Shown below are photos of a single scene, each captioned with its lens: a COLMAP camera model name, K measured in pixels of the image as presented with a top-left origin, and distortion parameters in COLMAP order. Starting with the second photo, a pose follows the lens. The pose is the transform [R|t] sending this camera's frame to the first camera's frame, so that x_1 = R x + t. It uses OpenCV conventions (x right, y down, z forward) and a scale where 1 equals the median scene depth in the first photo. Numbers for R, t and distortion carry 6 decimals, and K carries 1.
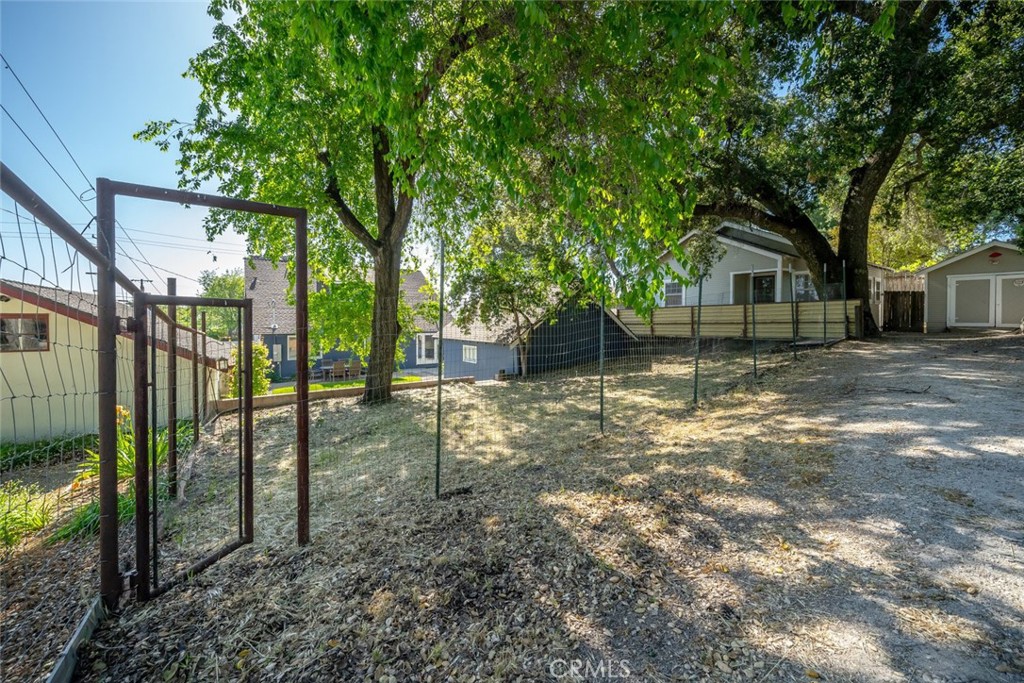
lens RADIAL K [[371.2, 0, 516.1], [0, 371.2, 332.7], [0, 0, 1]] dist [0.001193, -0.000574]
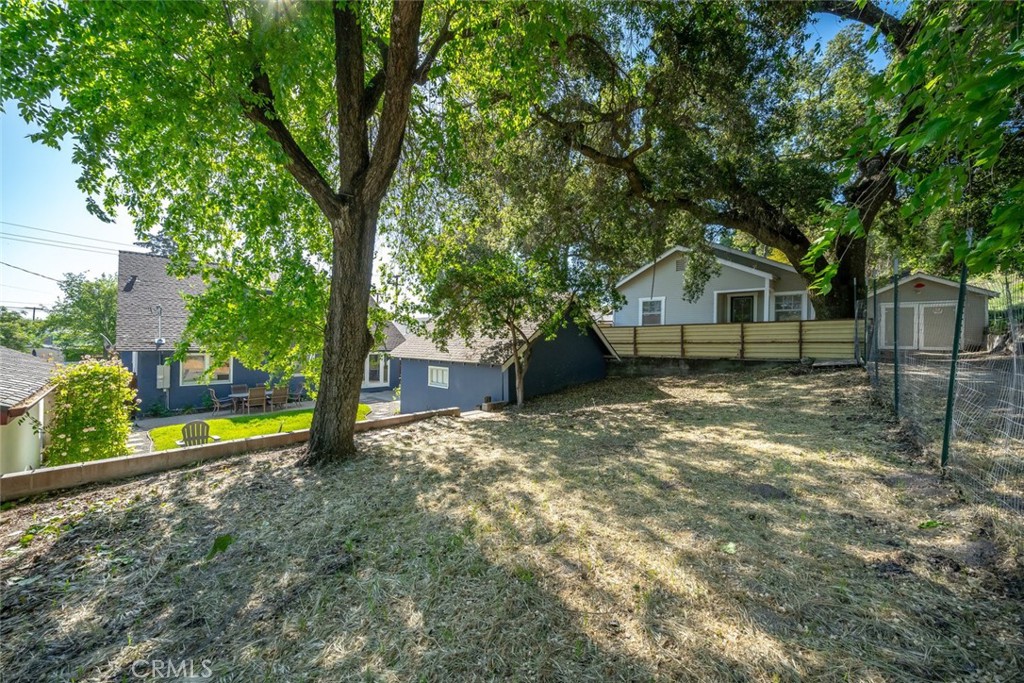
lens RADIAL K [[371.2, 0, 531.6], [0, 371.2, 343.6], [0, 0, 1]] dist [0.001193, -0.000574]
pose [[0.980853, 0.012189, 0.194370, -0.098001], [-0.007140, 0.999619, -0.026657, 0.005441], [-0.194621, 0.024758, 0.980566, 0.188044]]
